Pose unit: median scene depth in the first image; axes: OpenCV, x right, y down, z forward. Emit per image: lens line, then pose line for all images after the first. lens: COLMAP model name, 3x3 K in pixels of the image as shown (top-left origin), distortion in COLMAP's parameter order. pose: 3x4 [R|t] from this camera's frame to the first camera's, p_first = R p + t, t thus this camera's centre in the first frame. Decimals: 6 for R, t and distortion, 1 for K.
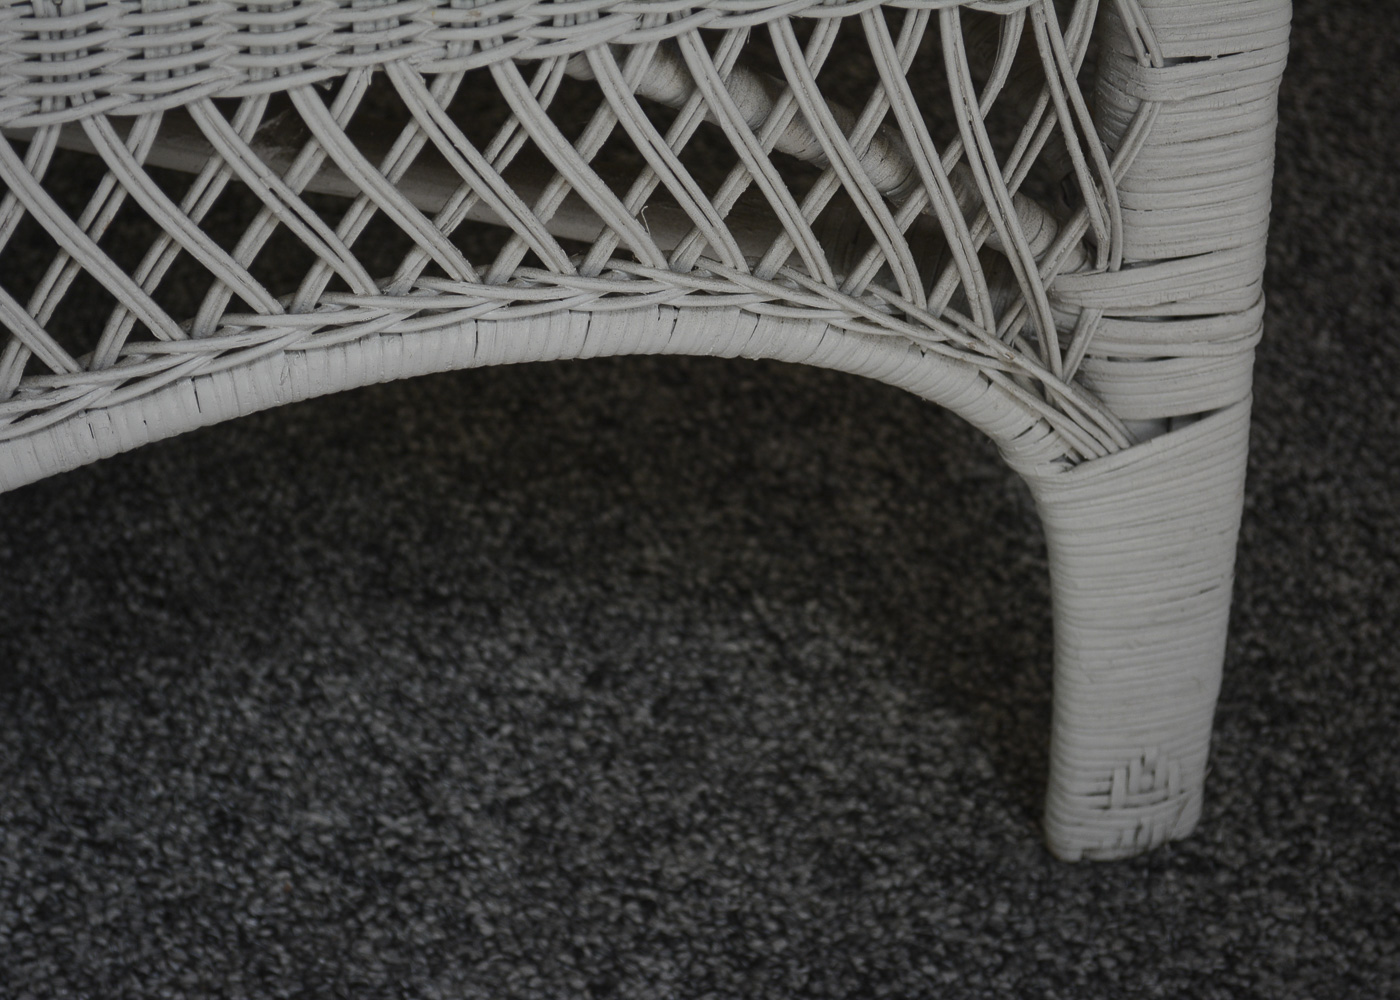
lens RADIAL K [[3120.5, 0, 700.0], [0, 3120.5, 500.0], [0, 0, 1]] dist [0.035874, 0.010794]
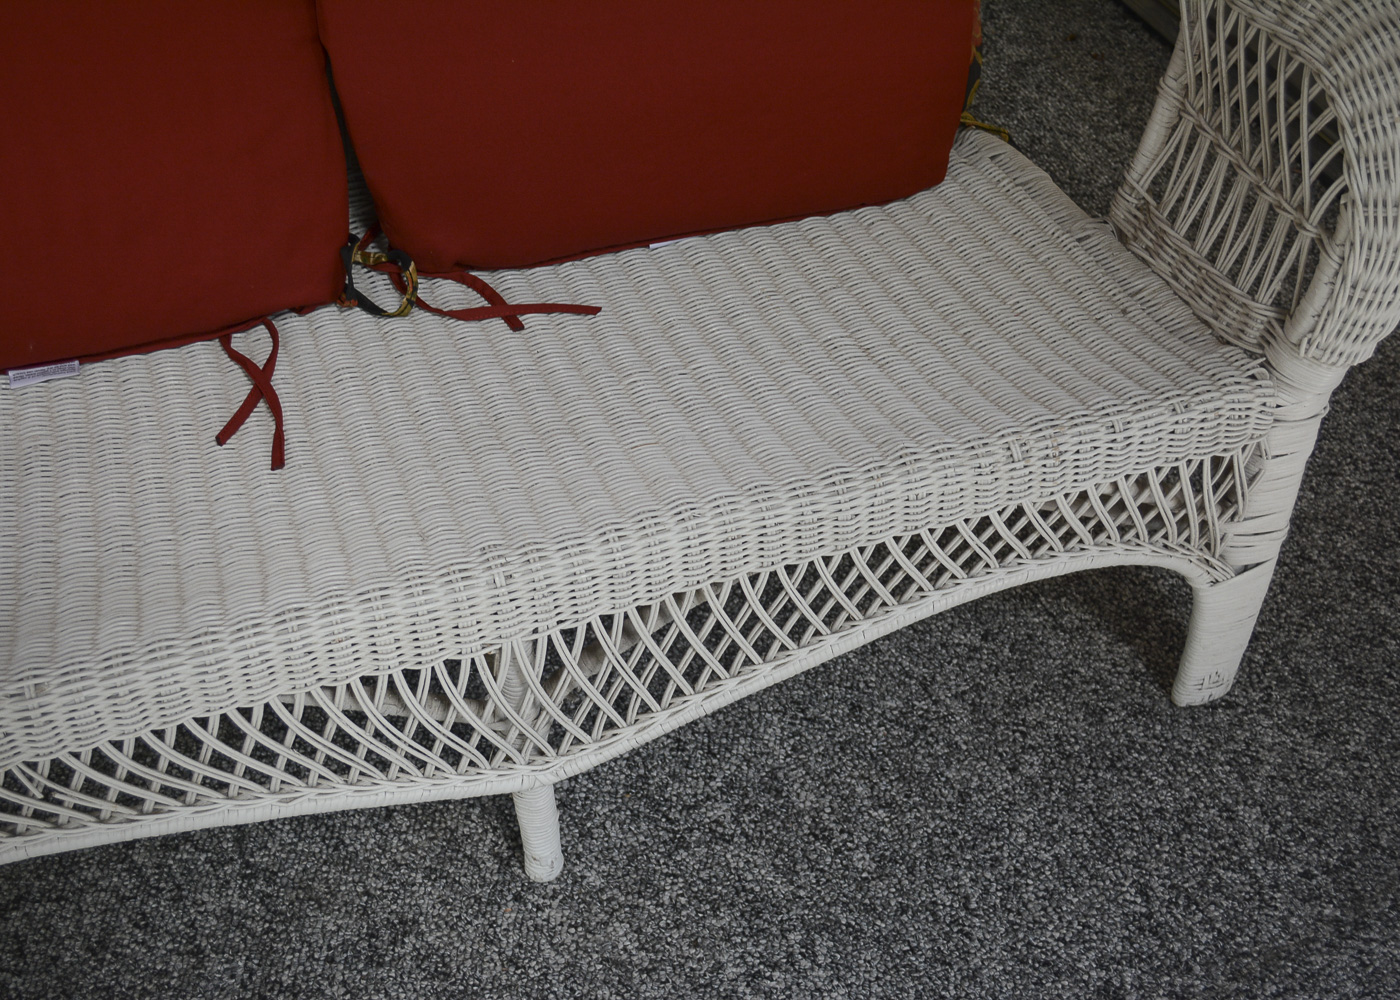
lens RADIAL K [[1662.7, 0, 700.0], [0, 1662.7, 500.0], [0, 0, 1]] dist [-0.051315, 0.009332]
pose [[0.999027, -0.041385, 0.015231, -0.295044], [0.039112, 0.991071, 0.127468, -0.245127], [-0.020371, -0.126748, 0.991726, -0.324931]]
